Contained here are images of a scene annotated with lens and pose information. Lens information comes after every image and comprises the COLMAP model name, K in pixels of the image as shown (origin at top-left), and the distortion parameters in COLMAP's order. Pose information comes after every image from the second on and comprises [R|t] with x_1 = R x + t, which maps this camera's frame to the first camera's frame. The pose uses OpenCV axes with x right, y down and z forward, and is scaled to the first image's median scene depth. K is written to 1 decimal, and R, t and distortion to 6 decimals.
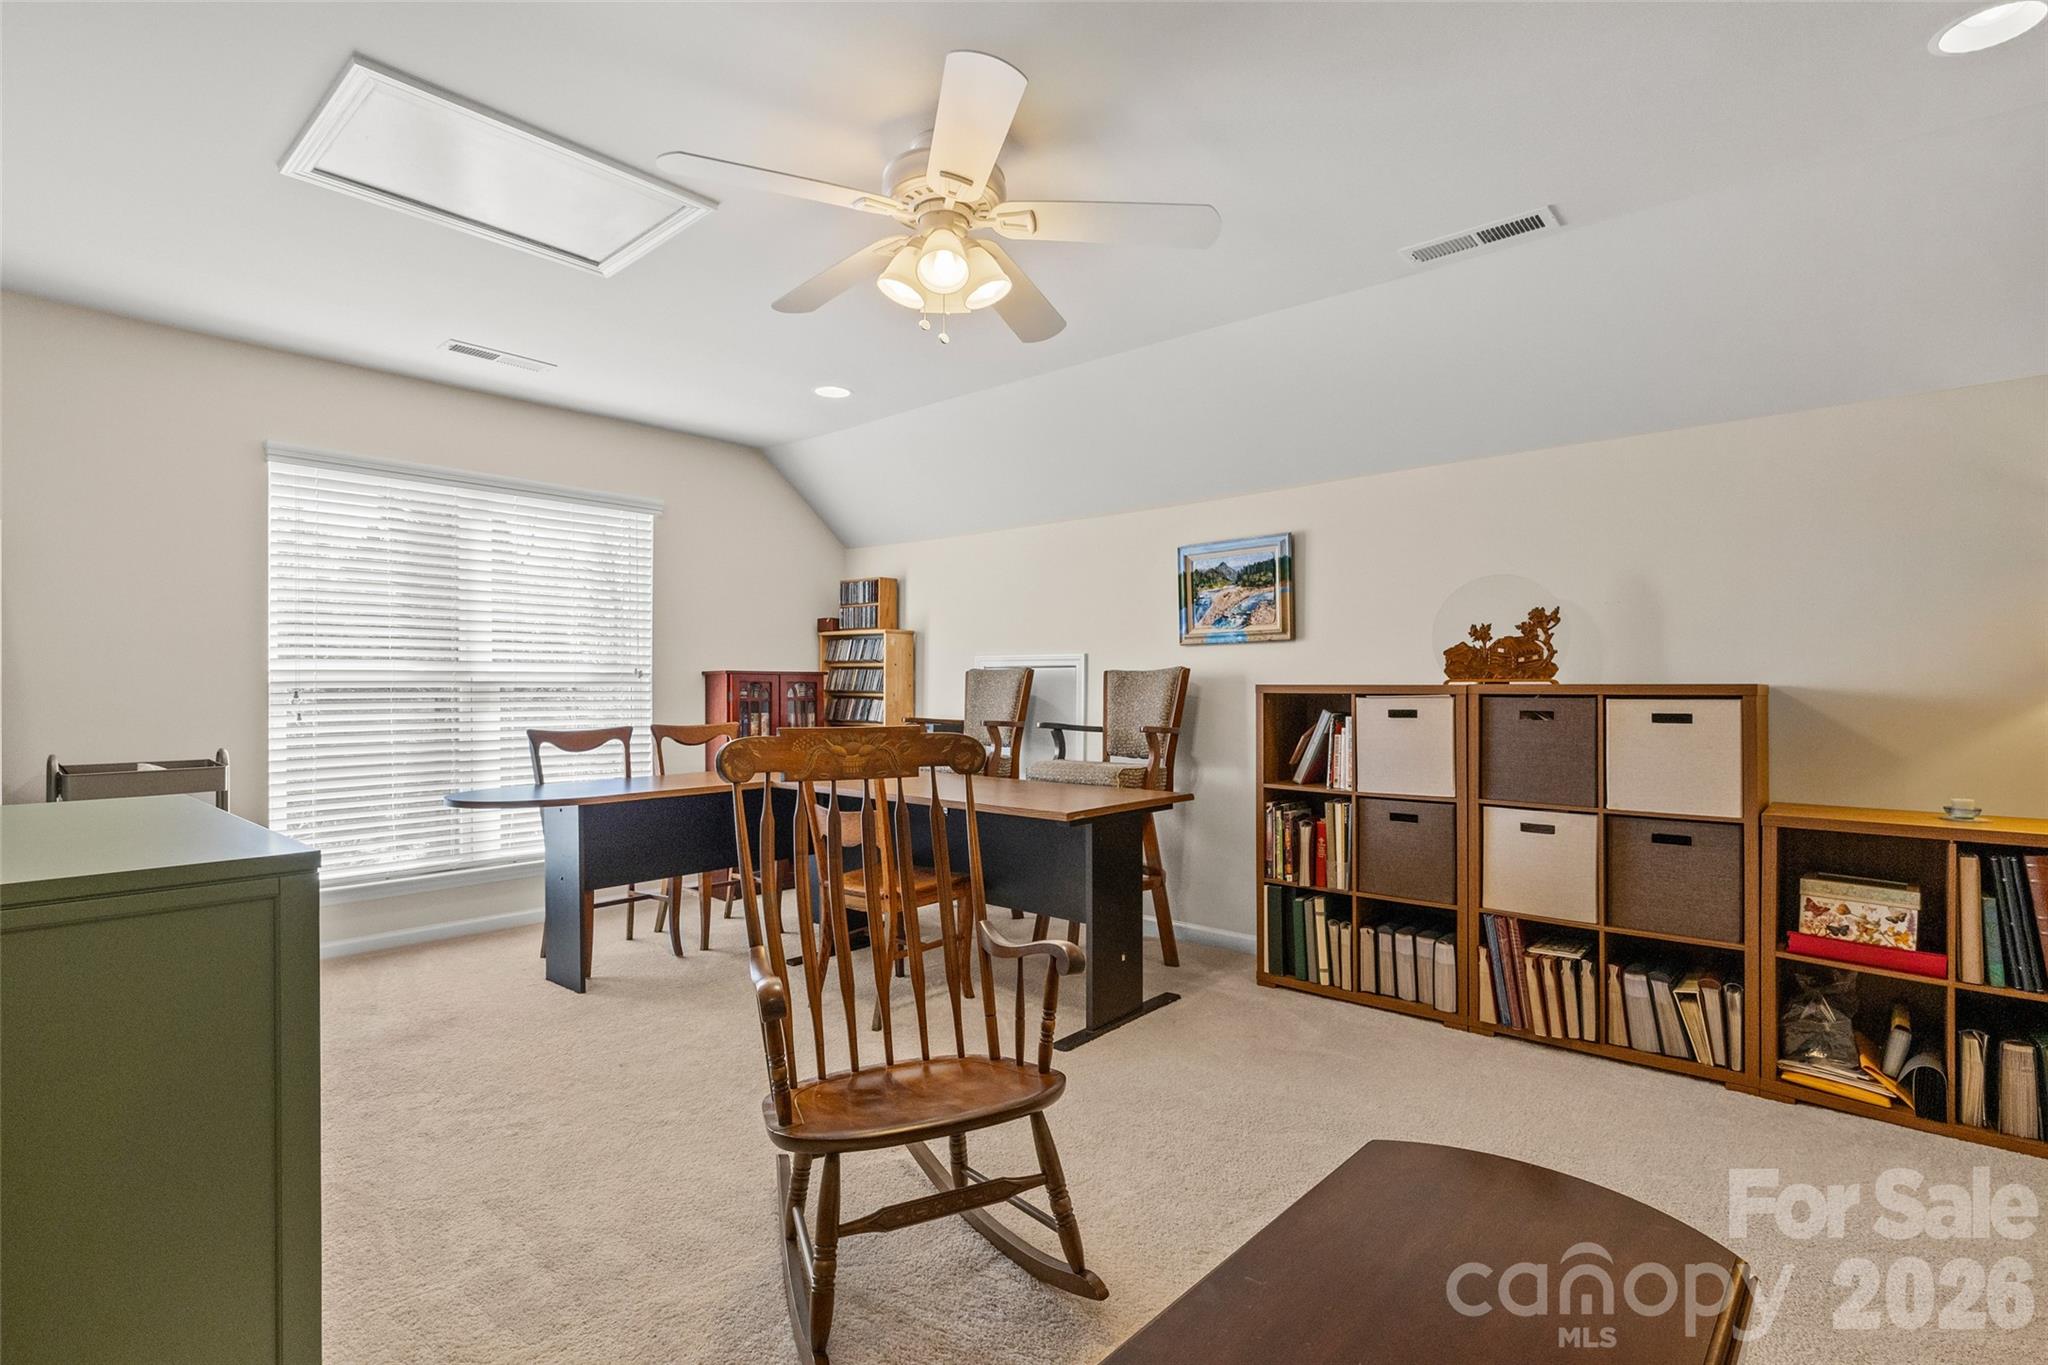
lens RADIAL K [[974.9, 0, 1024.0], [0, 974.9, 682.5], [0, 0, 1]] dist [-0.000131, 0.000197]
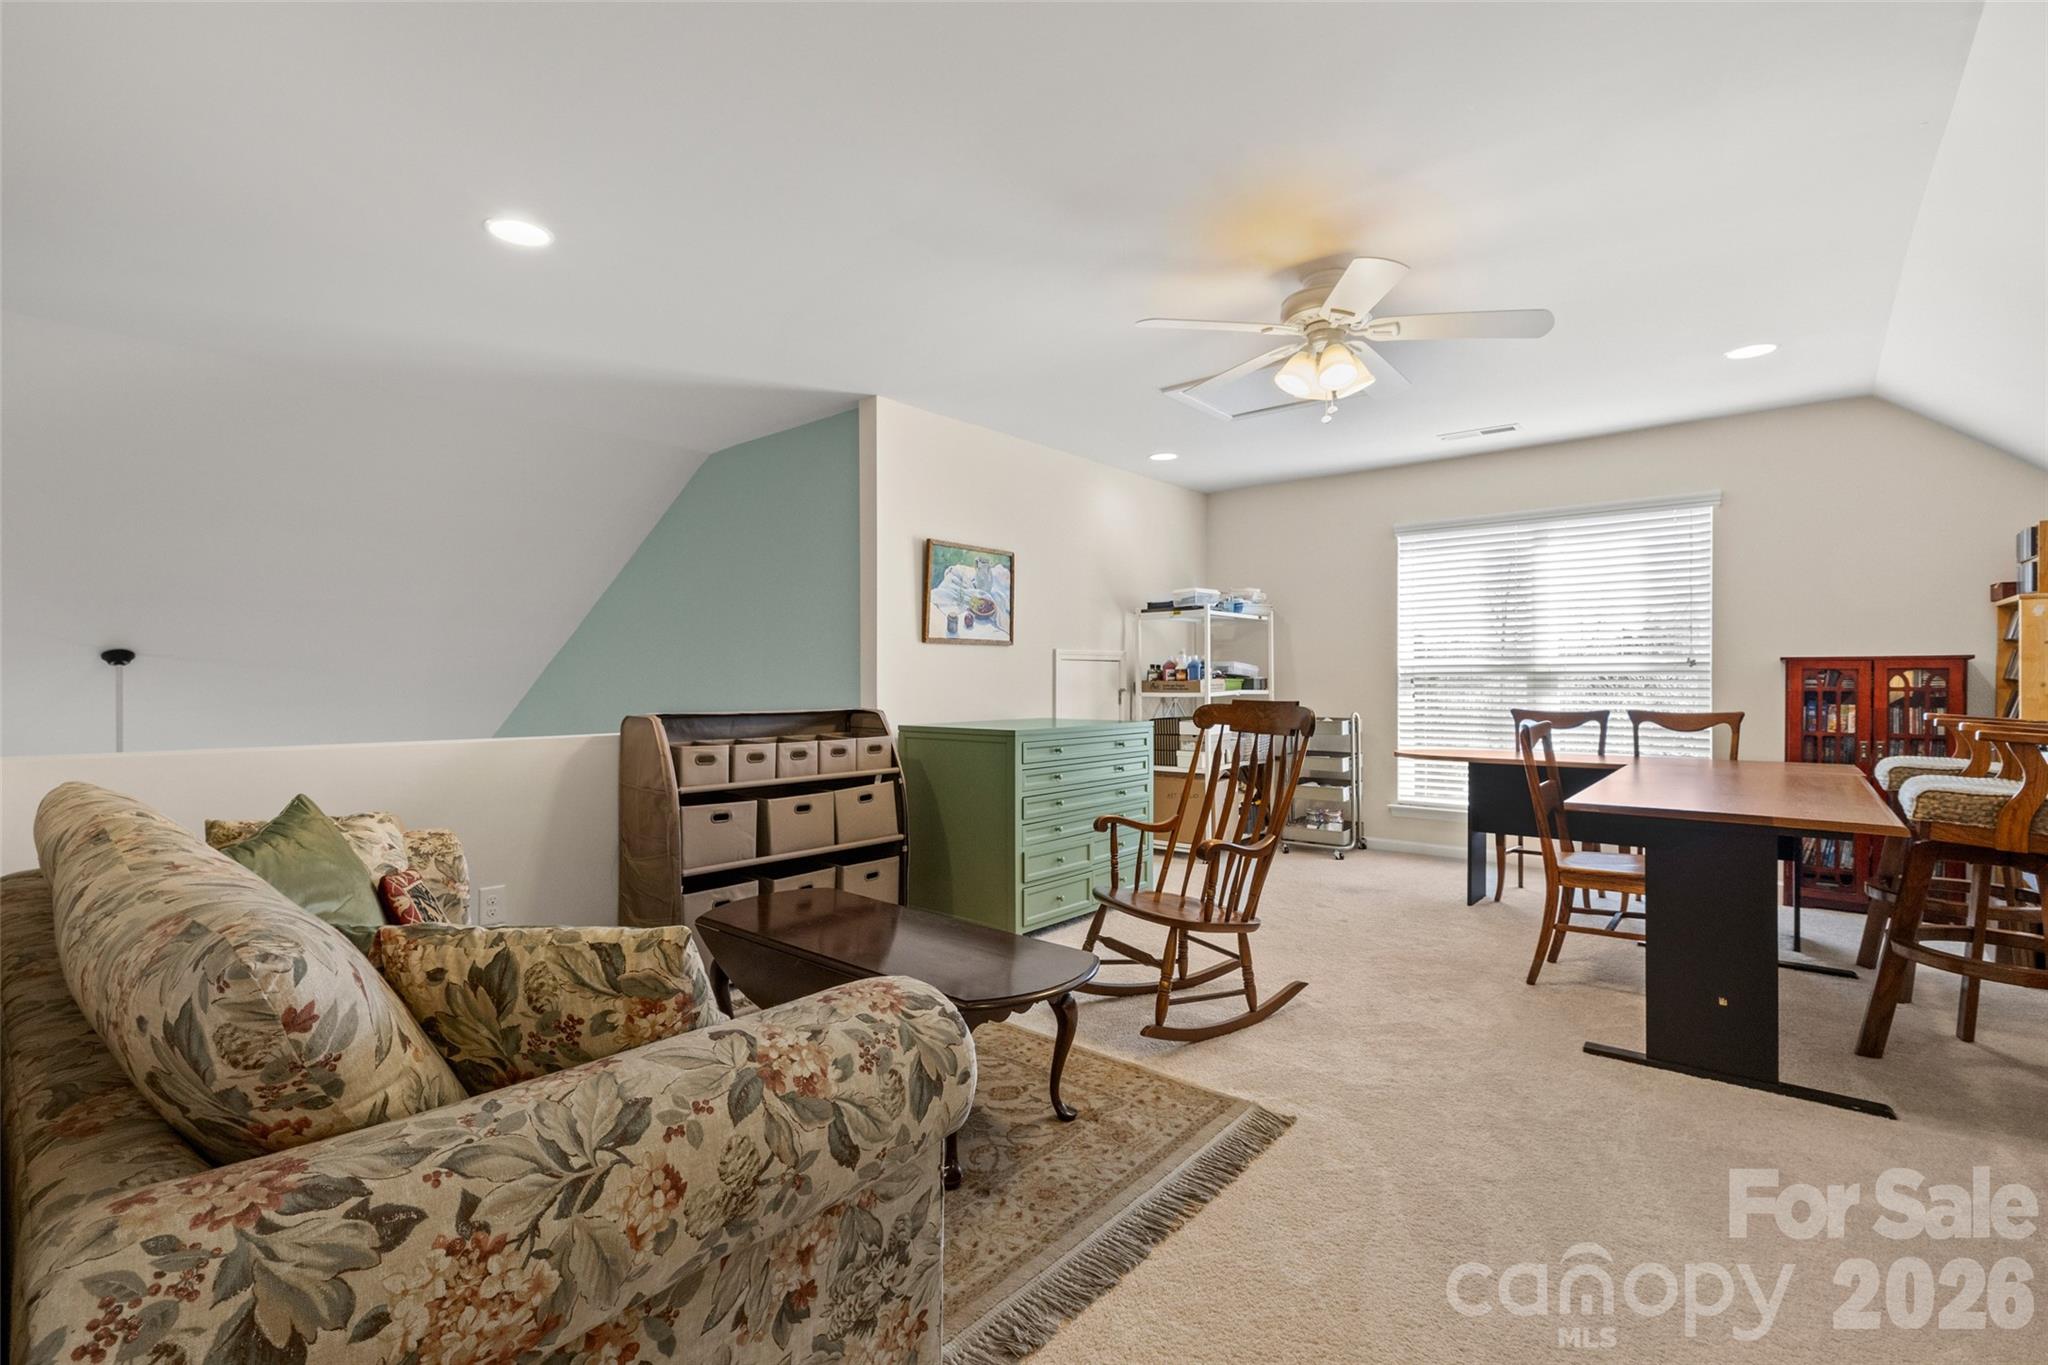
lens RADIAL K [[925.6, 0, 1024.0], [0, 925.6, 682.5], [0, 0, 1]] dist [0.001436, -0.000112]
pose [[0.022174, 0.002671, -0.999751, 0.648550], [0.007303, 0.999969, 0.002833, 0.004567], [0.999727, -0.007364, 0.022154, 0.294603]]
